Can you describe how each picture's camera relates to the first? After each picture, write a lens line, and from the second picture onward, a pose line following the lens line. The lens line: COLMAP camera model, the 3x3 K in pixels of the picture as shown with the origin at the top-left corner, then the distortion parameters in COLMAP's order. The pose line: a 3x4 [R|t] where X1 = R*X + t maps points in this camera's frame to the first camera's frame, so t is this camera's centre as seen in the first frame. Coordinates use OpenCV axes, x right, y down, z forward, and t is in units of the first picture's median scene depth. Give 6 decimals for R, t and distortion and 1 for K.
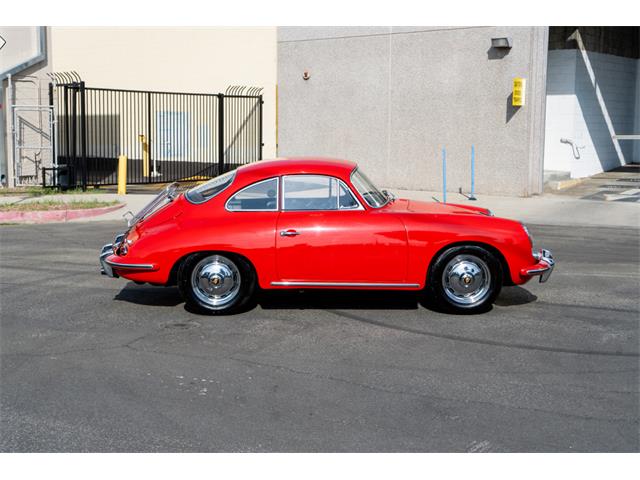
lens RADIAL K [[998.4, 0, 320.0], [0, 998.4, 240.0], [0, 0, 1]] dist [0.065359, -0.024700]
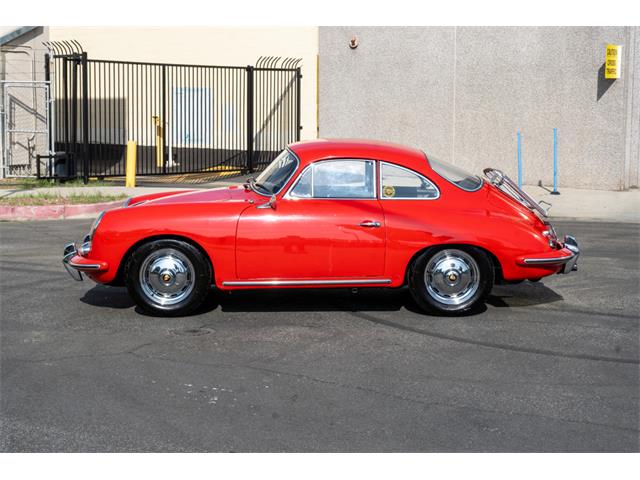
lens RADIAL K [[1353.4, 0, 320.0], [0, 1353.4, 240.0], [0, 0, 1]] dist [0.099535, 0.155591]
pose [[0.998004, 0.003342, -0.063061, 0.031145], [-0.004468, 0.999833, -0.017734, 0.017678], [0.062991, 0.017980, 0.997852, -0.116343]]
